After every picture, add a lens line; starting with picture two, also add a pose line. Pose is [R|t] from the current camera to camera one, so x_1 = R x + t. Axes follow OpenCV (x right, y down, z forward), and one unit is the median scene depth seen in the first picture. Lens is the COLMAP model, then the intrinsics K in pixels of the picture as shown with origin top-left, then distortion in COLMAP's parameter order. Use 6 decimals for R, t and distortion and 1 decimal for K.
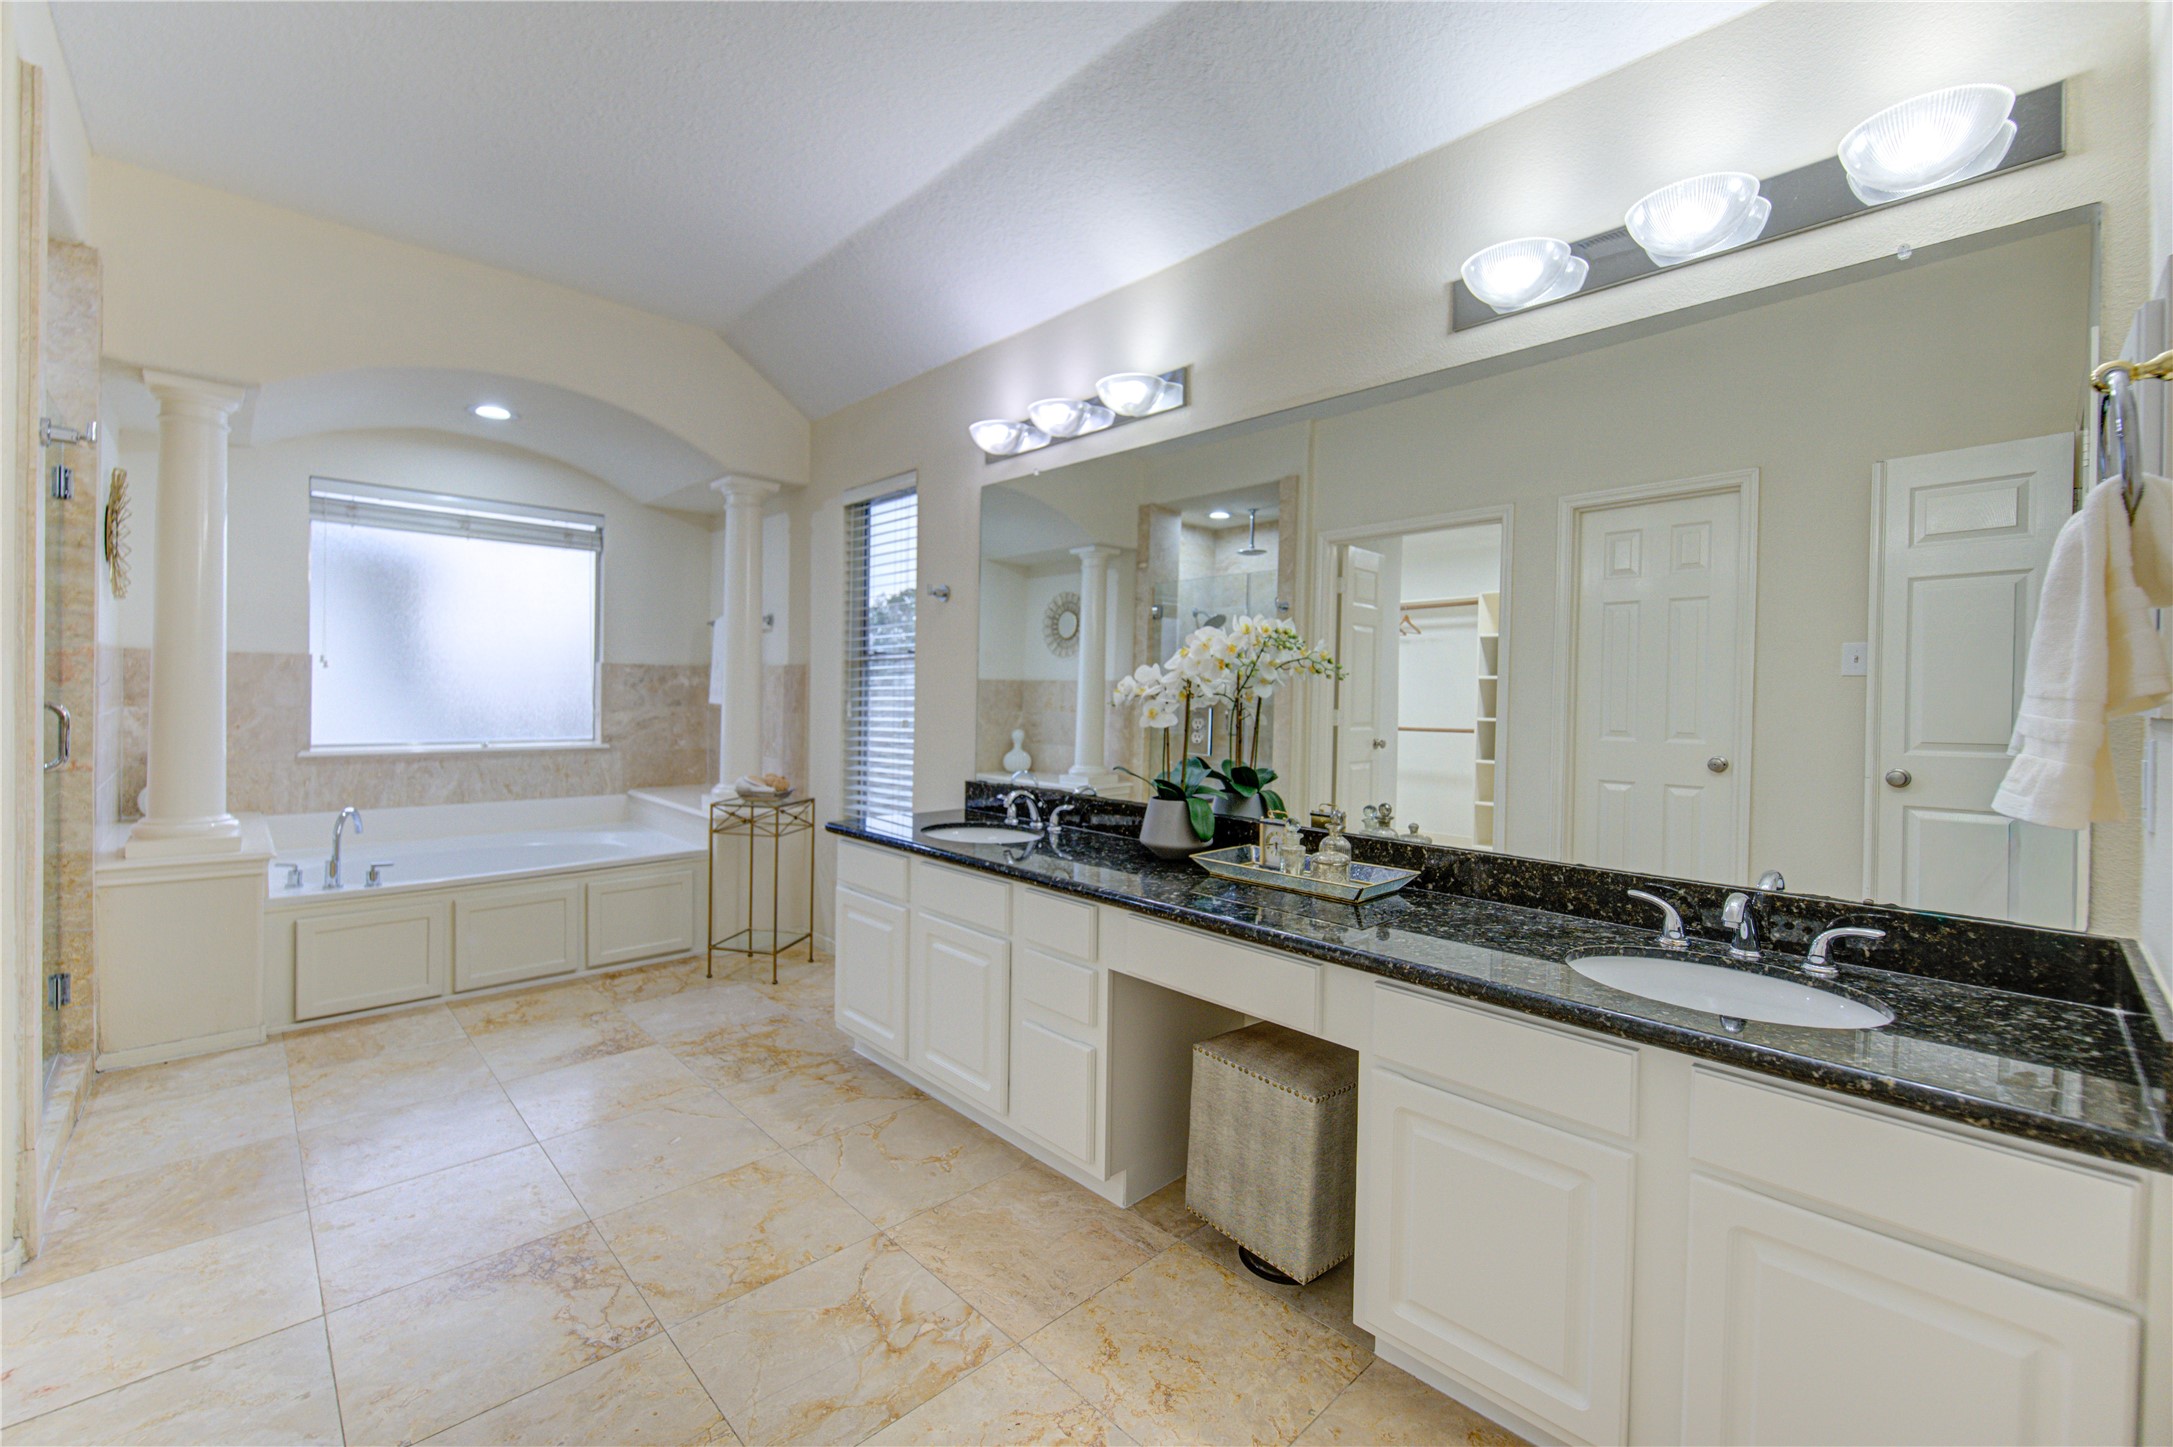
lens RADIAL K [[896.8, 0, 1092.6], [0, 896.8, 690.7], [0, 0, 1]] dist [-0.005394, -0.001878]
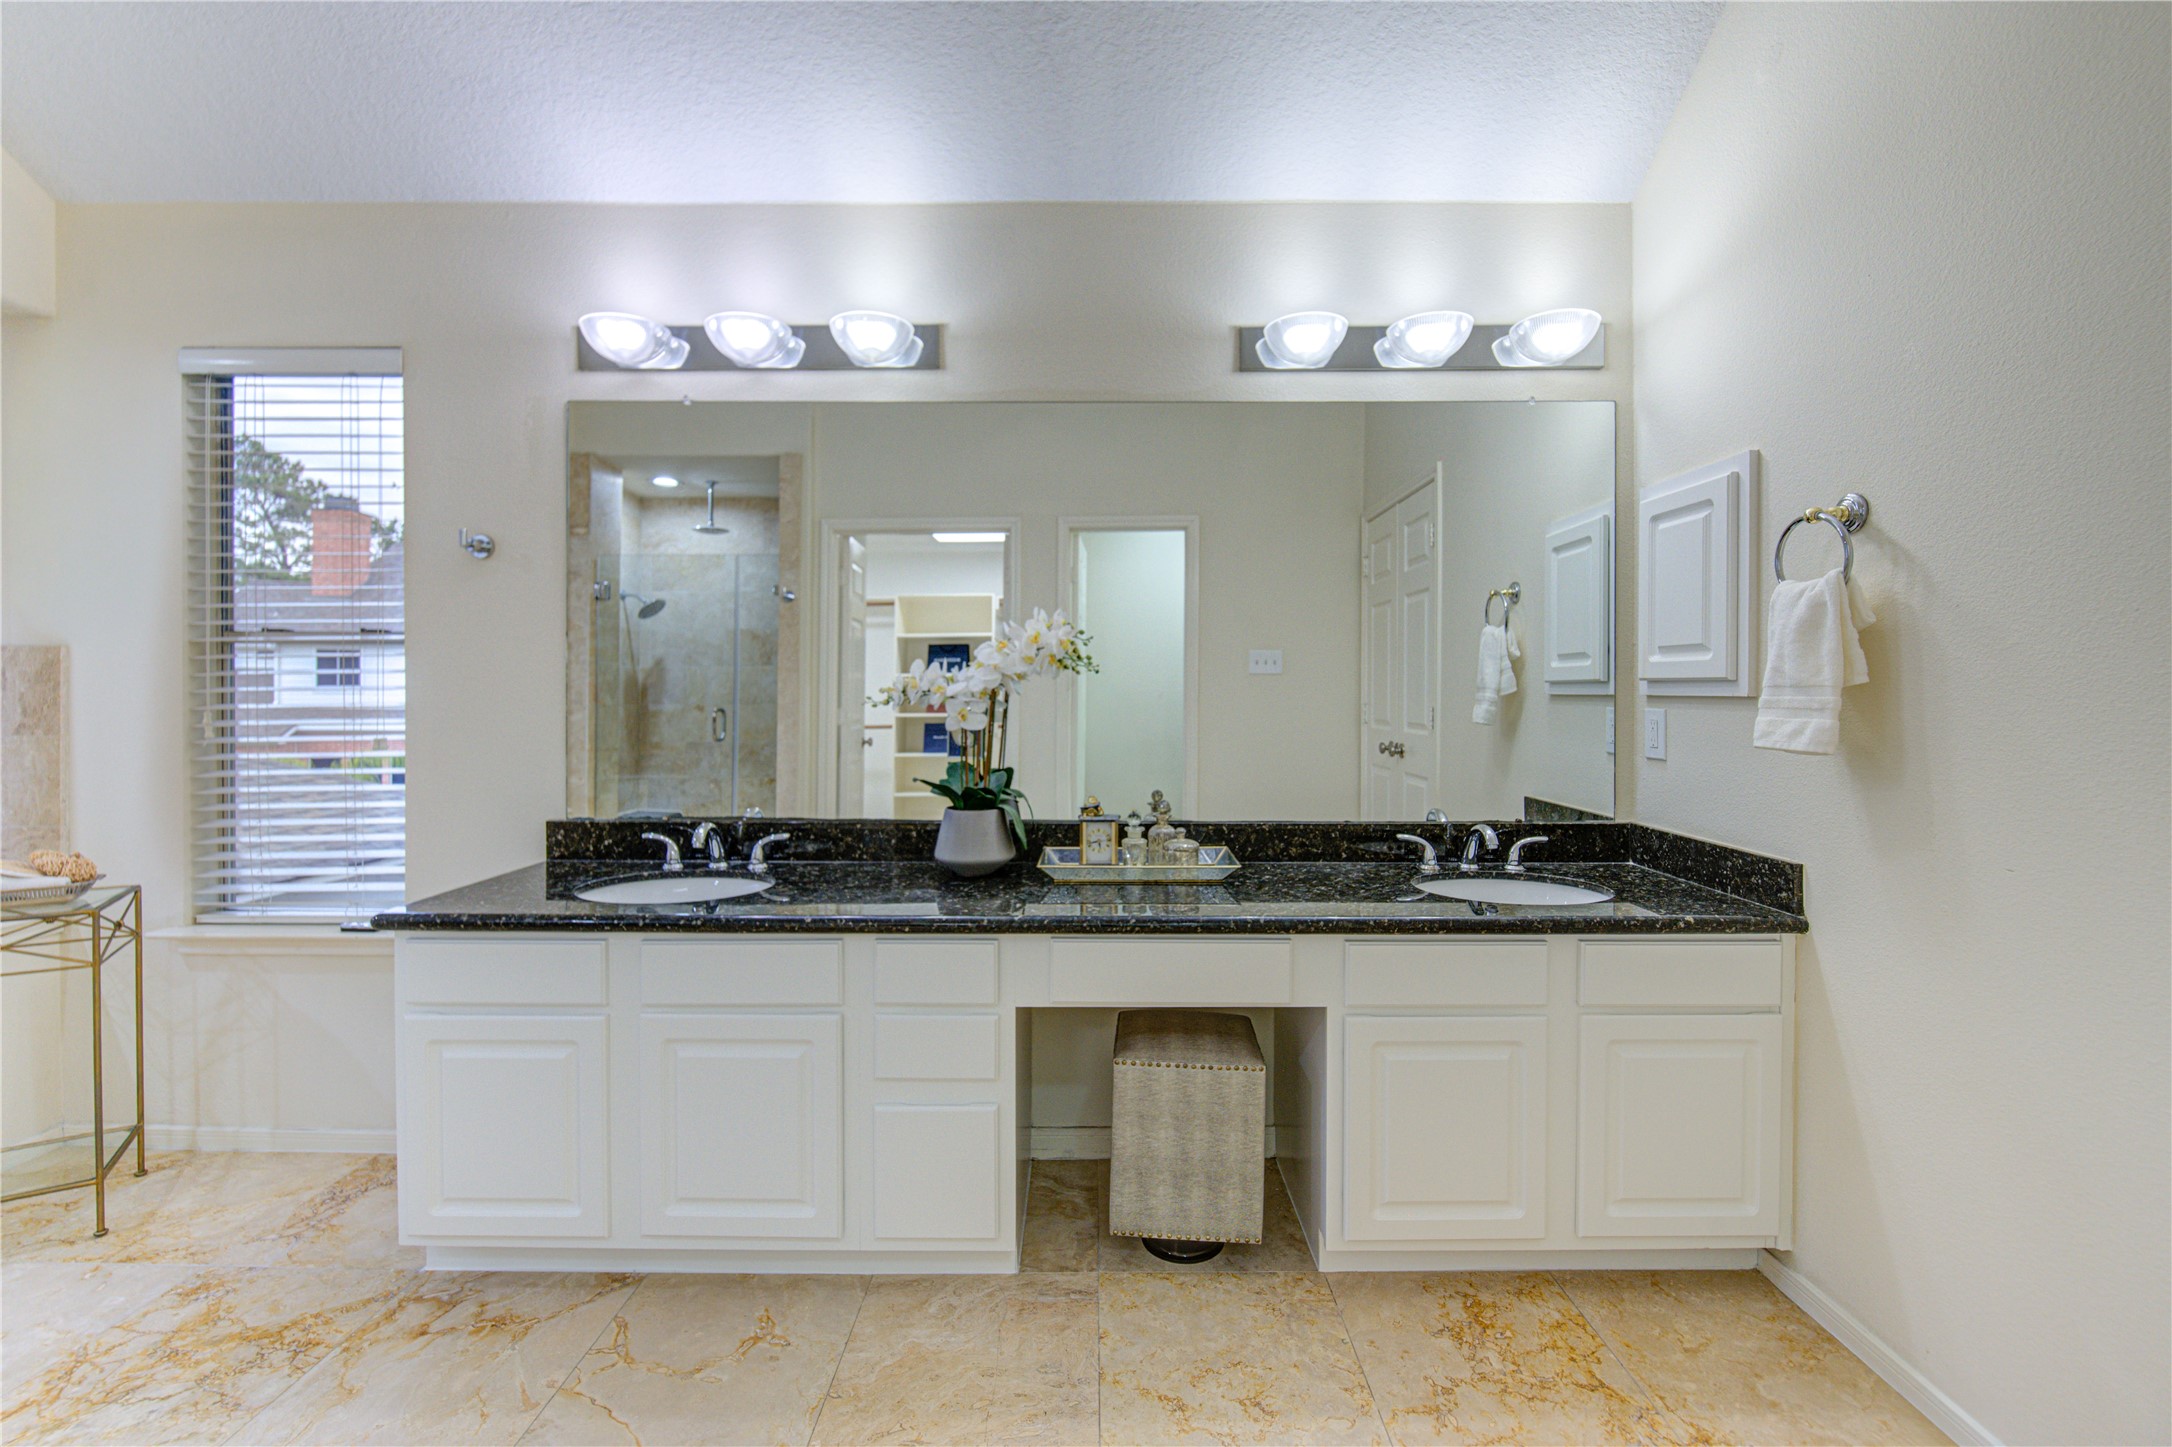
lens RADIAL K [[896.4, 0, 1115.2], [0, 896.4, 694.8], [0, 0, 1]] dist [-0.005394, -0.001878]
pose [[0.691517, -0.013261, 0.722238, -0.438259], [0.007942, 0.999911, 0.010756, -0.001084], [-0.722316, -0.001702, 0.691561, 0.265790]]
